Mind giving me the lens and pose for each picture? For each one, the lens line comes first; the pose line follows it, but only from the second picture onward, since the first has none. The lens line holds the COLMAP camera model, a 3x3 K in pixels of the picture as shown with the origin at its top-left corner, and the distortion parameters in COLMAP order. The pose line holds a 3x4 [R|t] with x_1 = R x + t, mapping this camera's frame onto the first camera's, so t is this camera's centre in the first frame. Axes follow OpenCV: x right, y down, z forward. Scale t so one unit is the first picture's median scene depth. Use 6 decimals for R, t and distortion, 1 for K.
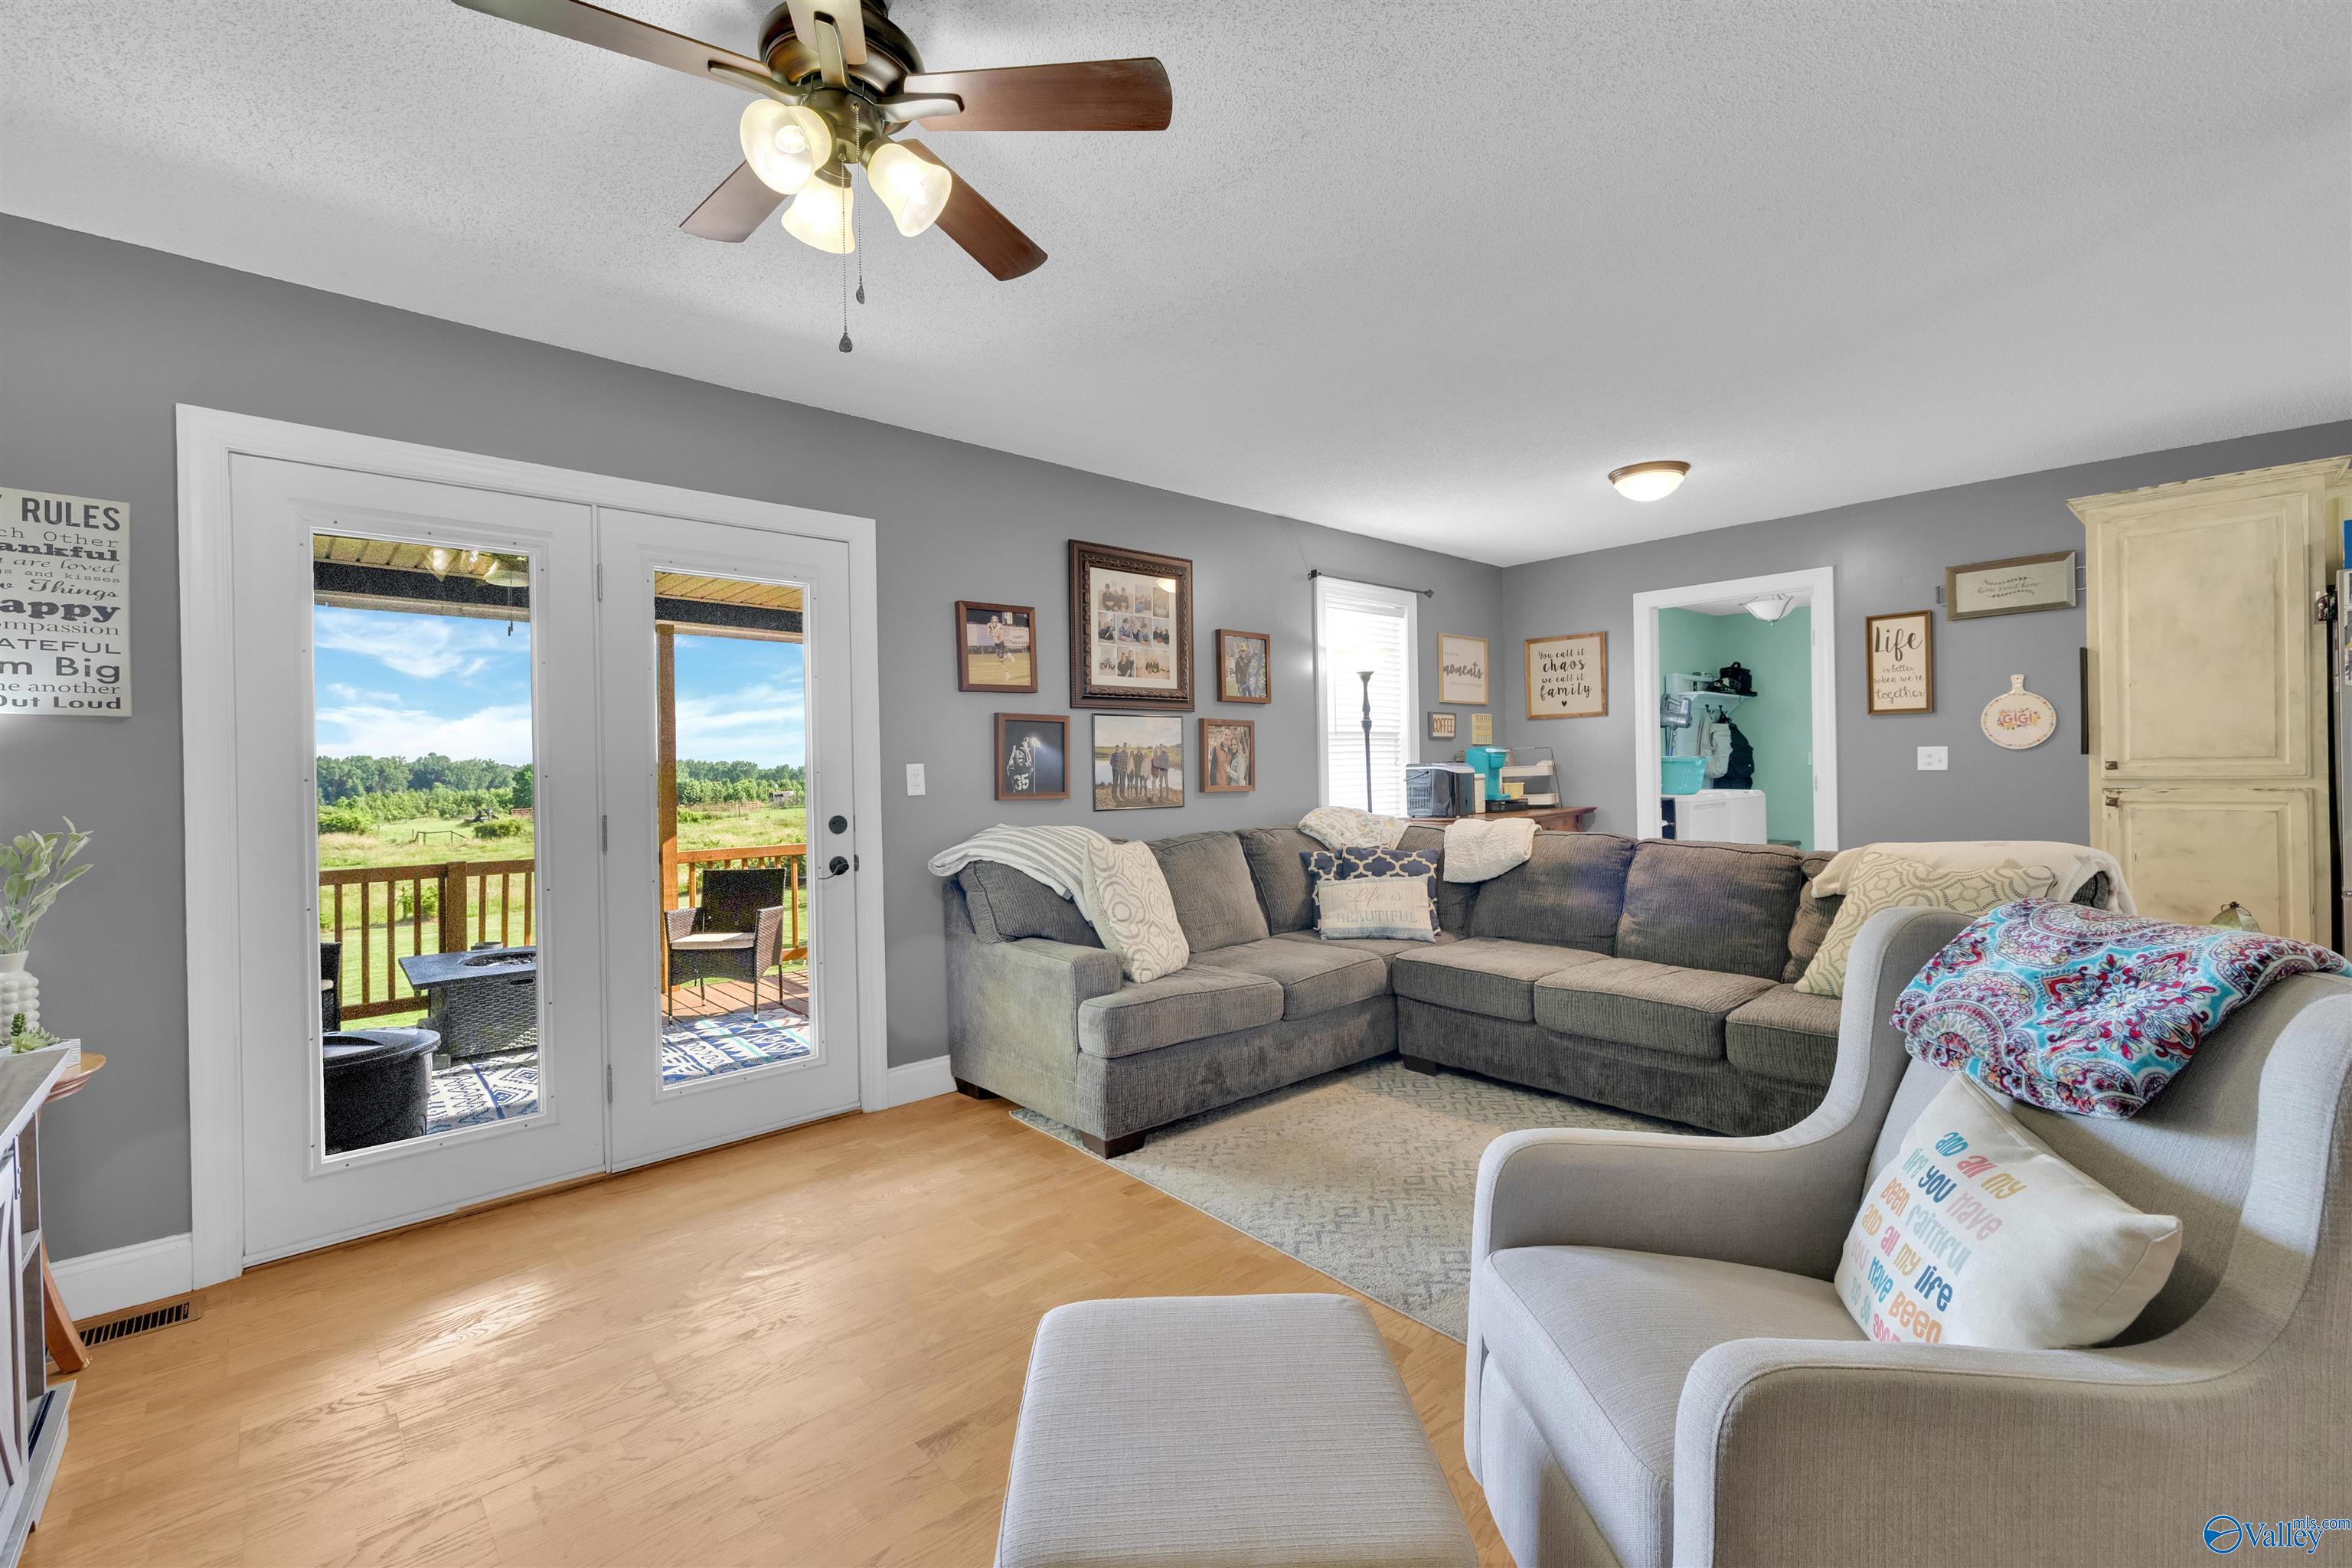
lens RADIAL K [[996.3, 0, 1162.7], [0, 996.3, 767.3], [0, 0, 1]] dist [0.000823, 0.000097]
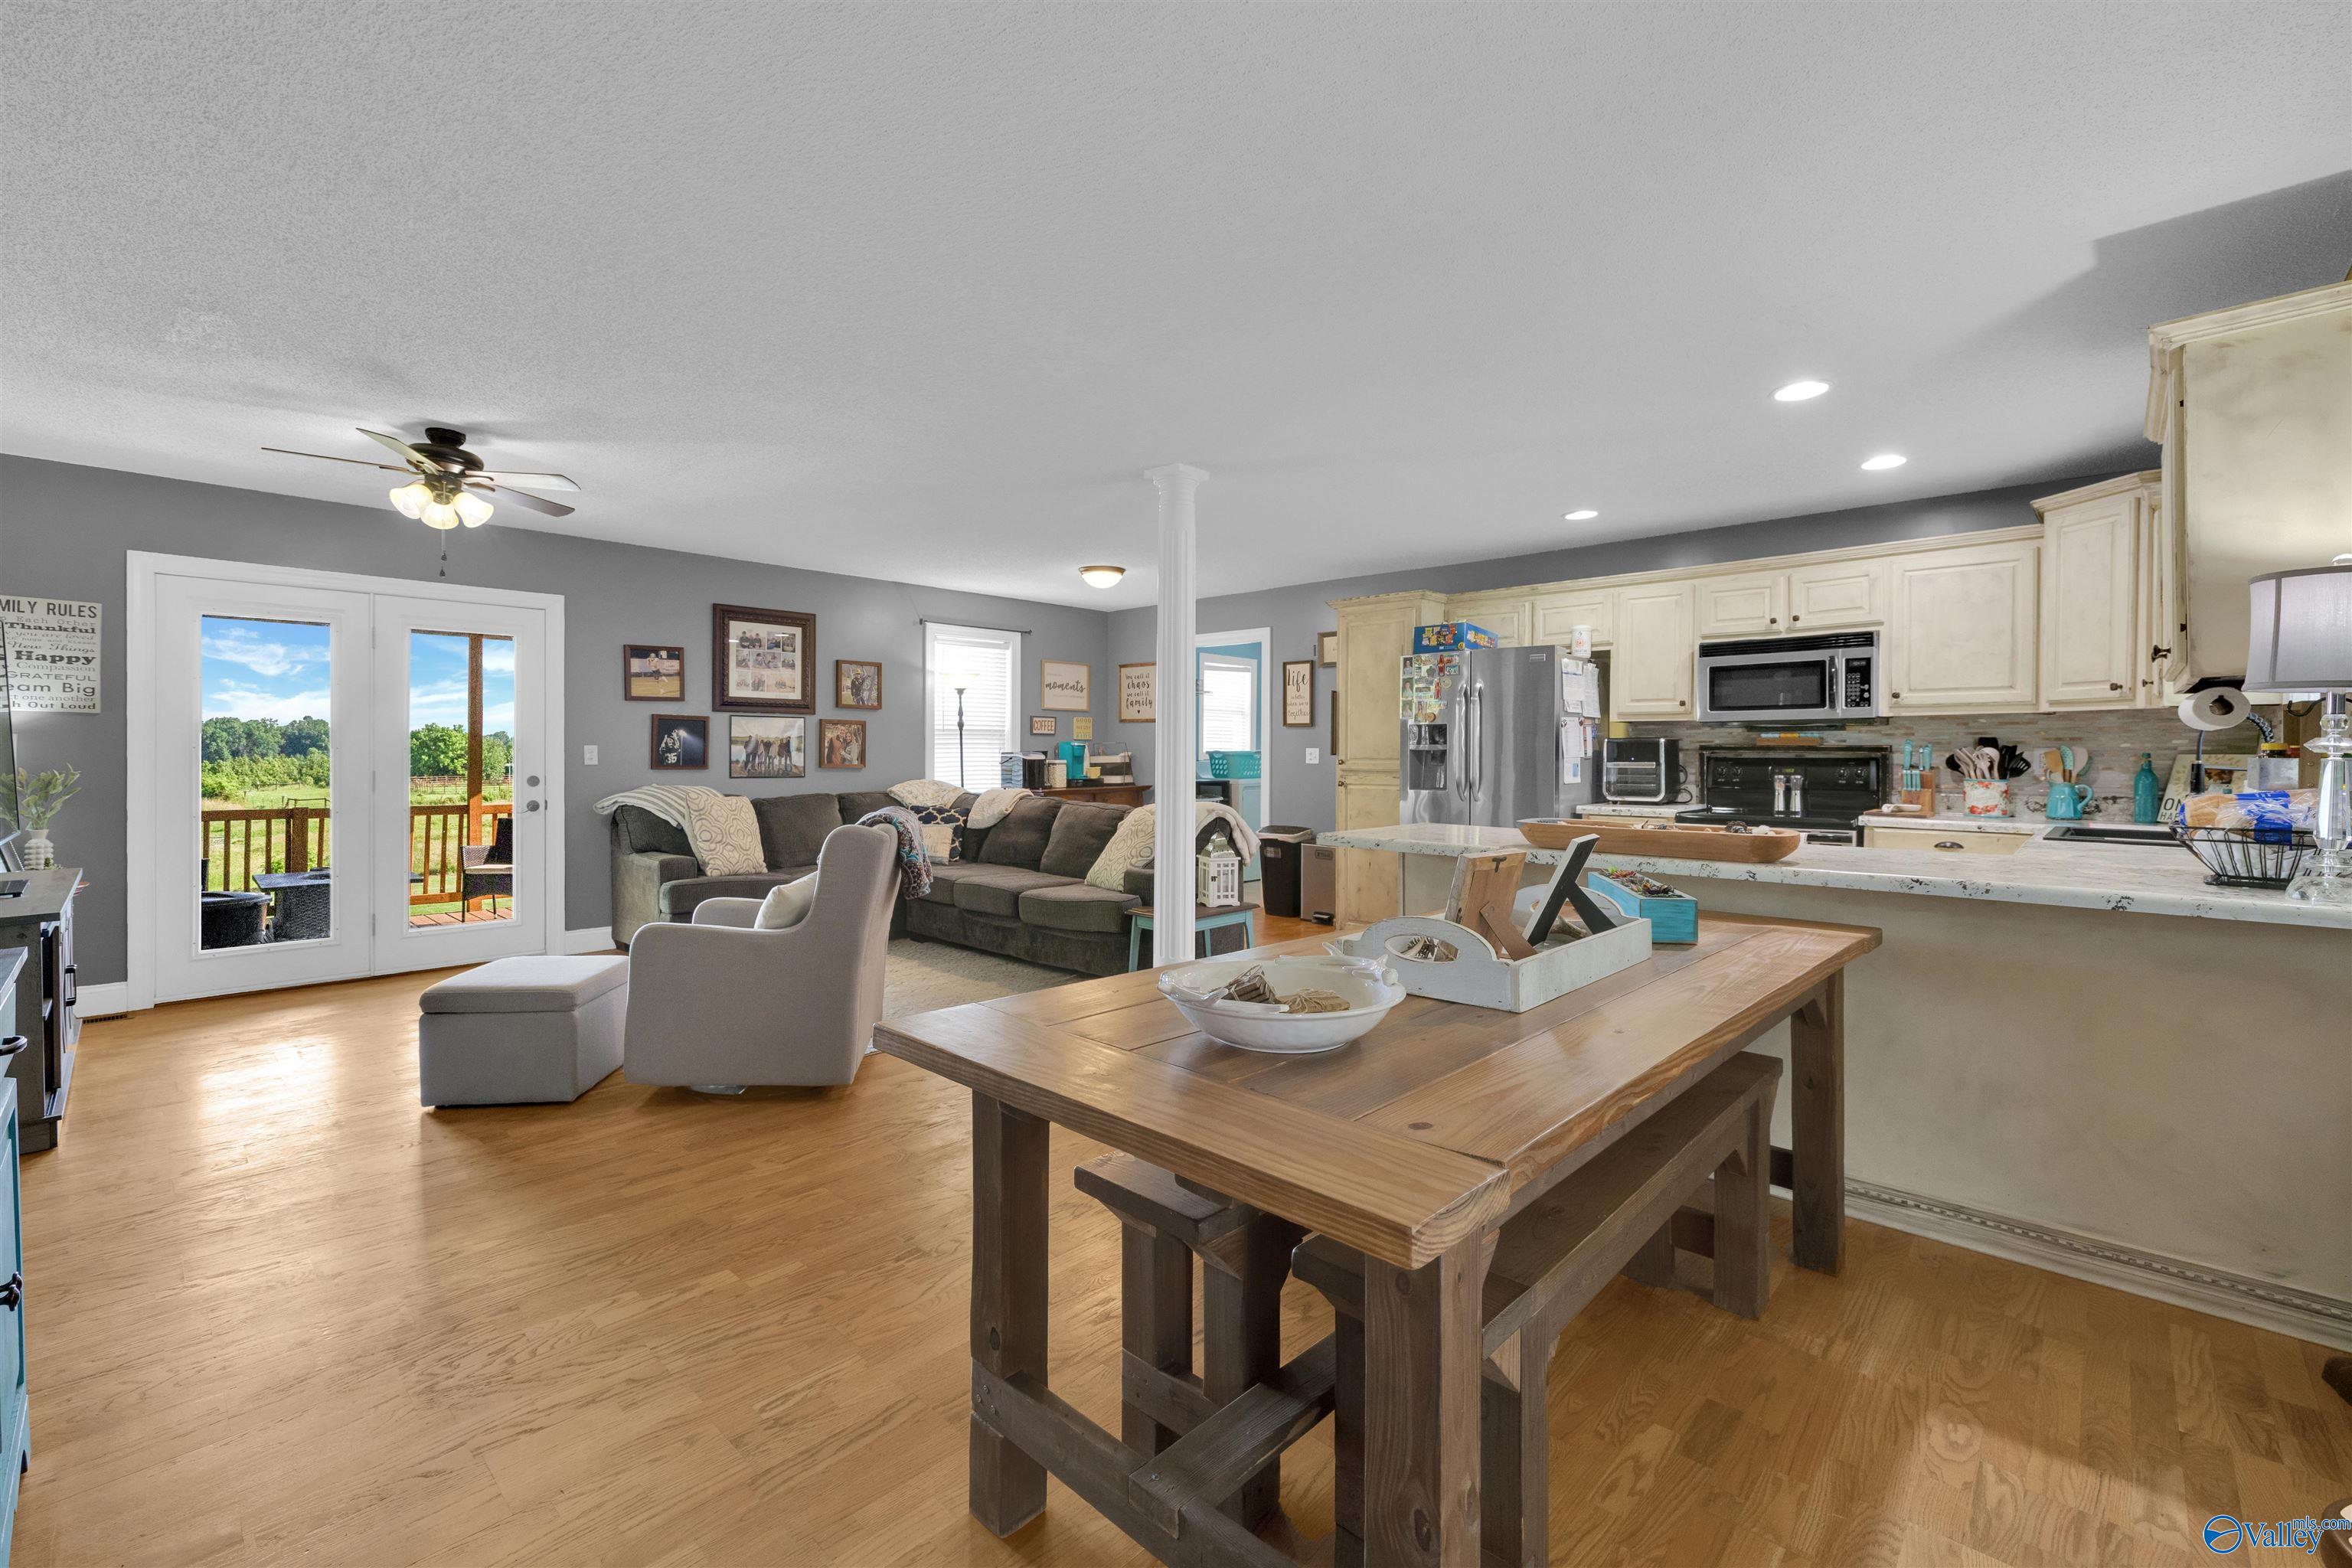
lens RADIAL K [[996.3, 0, 1158.8], [0, 996.3, 753.4], [0, 0, 1]] dist [0.000823, 0.000097]
pose [[0.996972, 0.022115, 0.074544, 0.513477], [-0.022359, 0.999747, 0.002443, -0.013740], [-0.074471, -0.004102, 0.997215, -0.638059]]
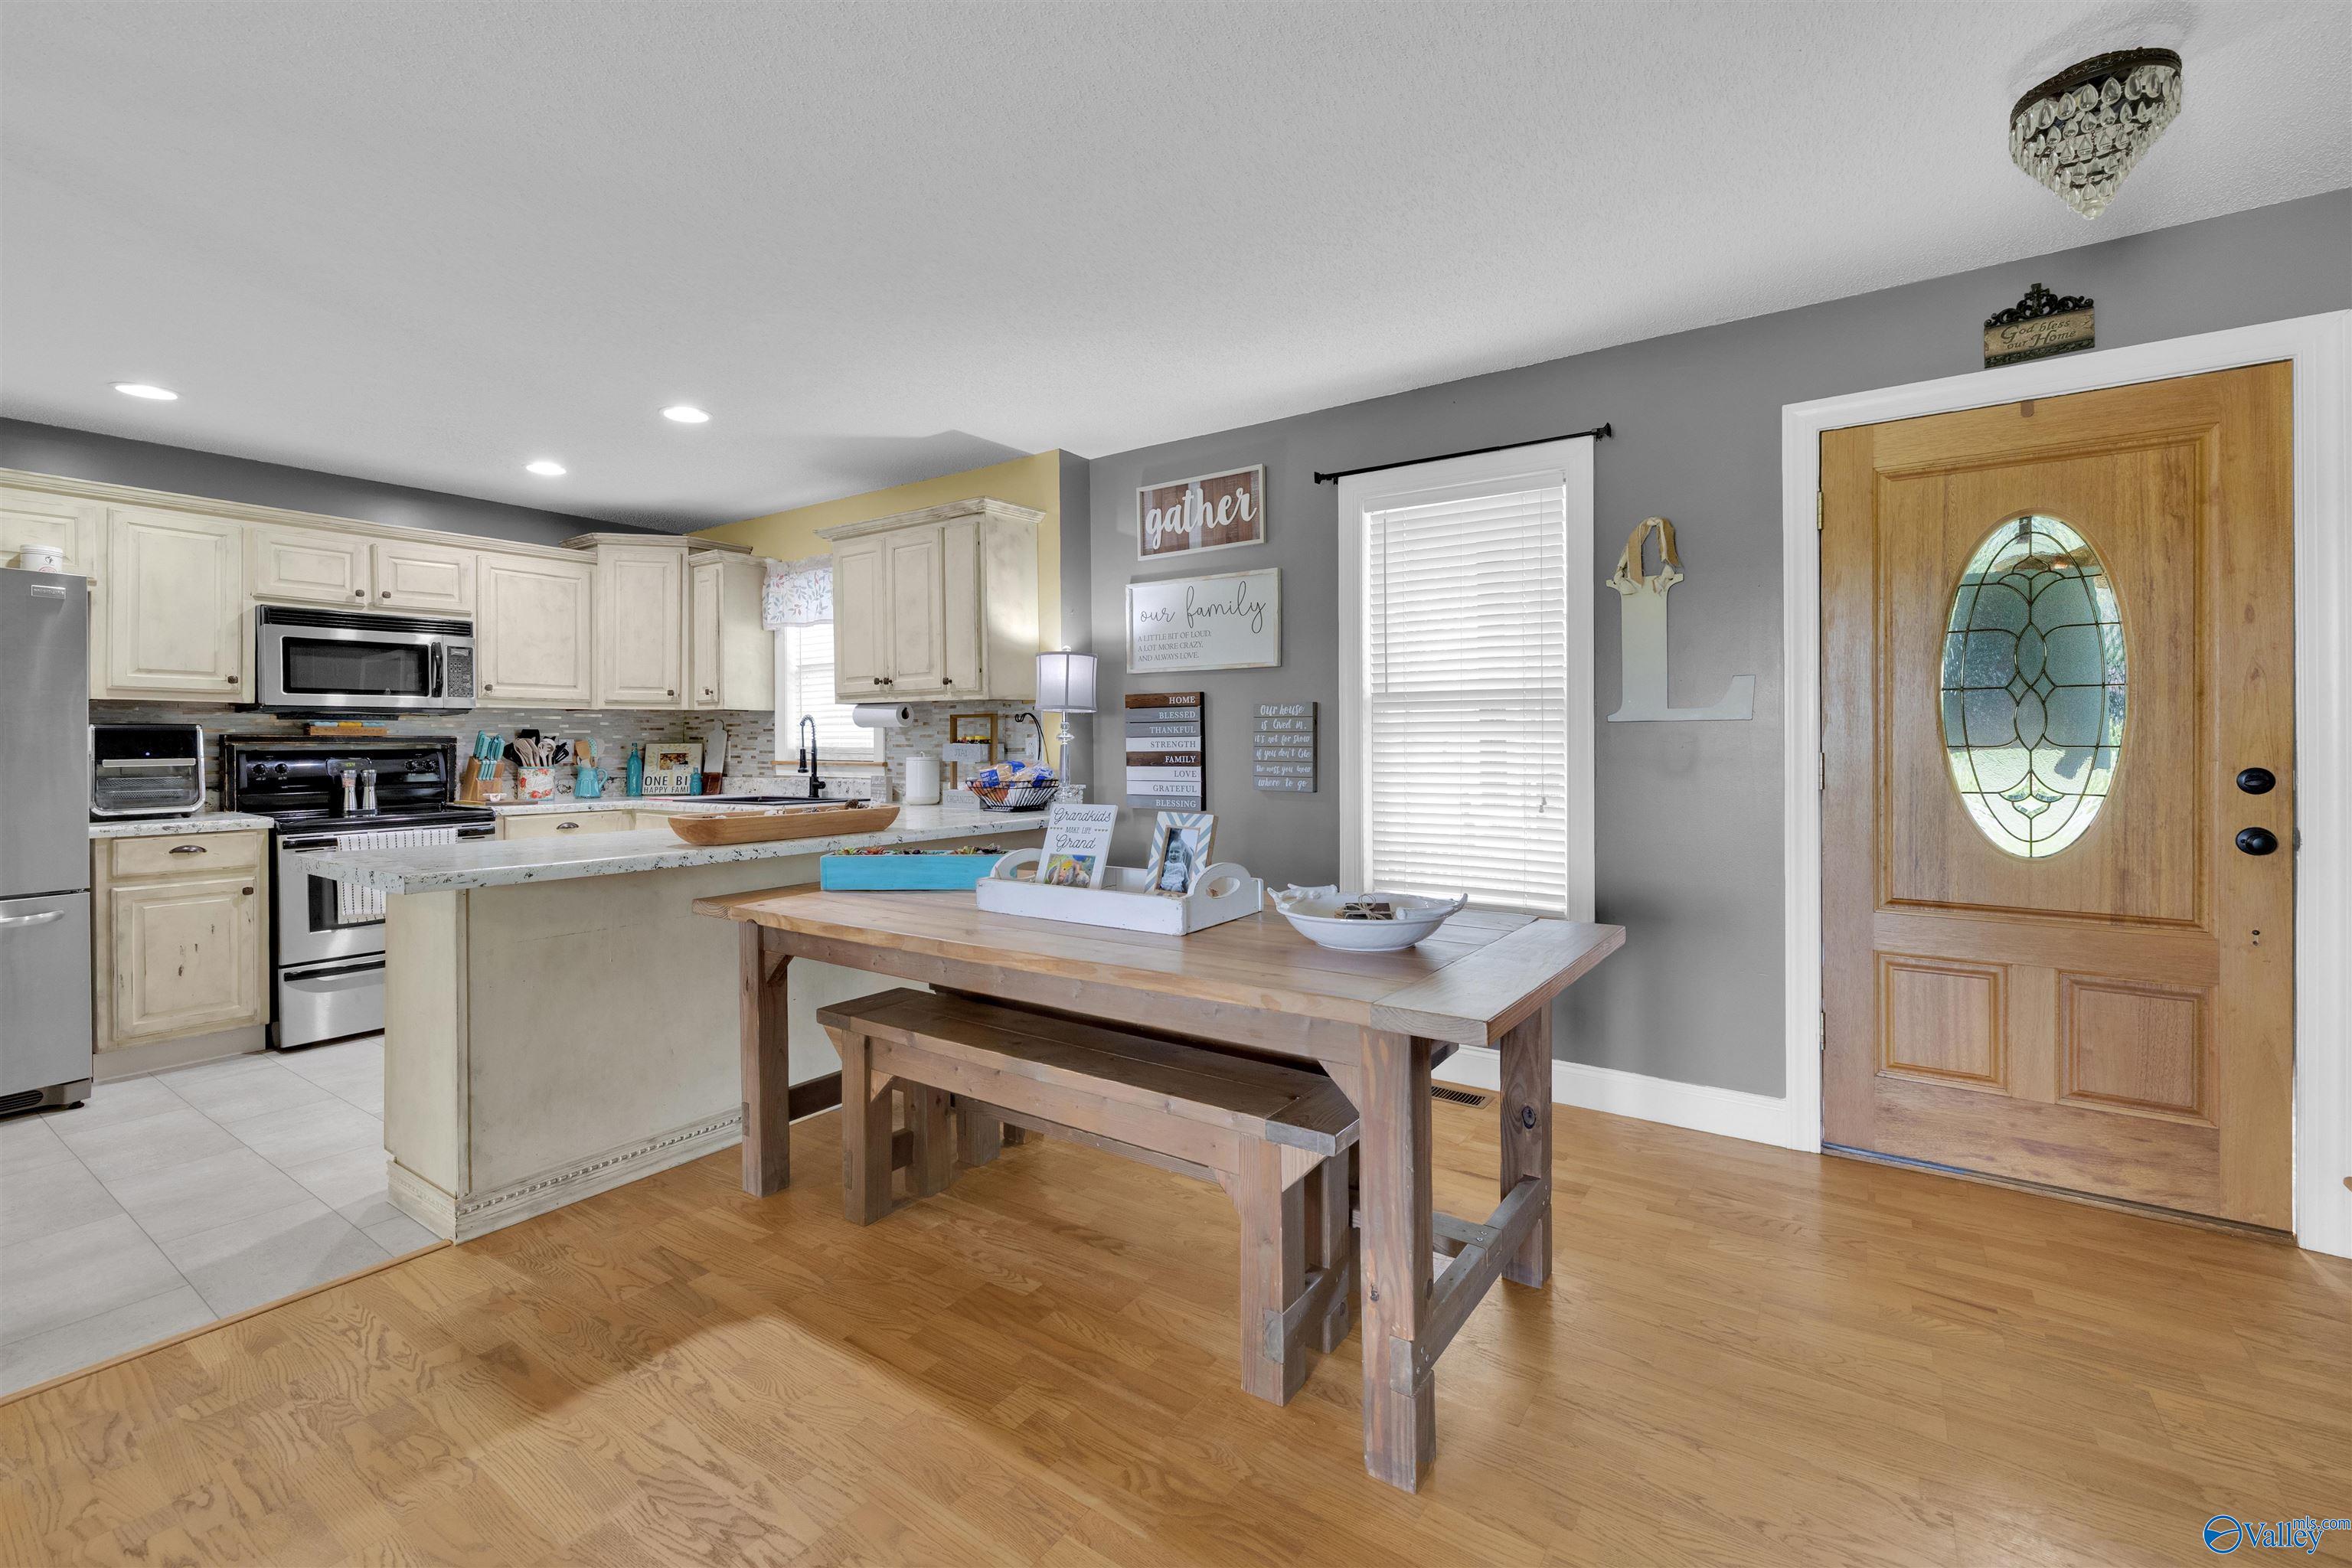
lens RADIAL K [[996.3, 0, 1158.7], [0, 996.3, 747.0], [0, 0, 1]] dist [0.000823, 0.000097]
pose [[-0.224485, 0.016325, 0.974341, 0.102054], [0.005921, 0.999864, -0.015388, -0.002888], [-0.974460, 0.002315, -0.224551, -0.042313]]
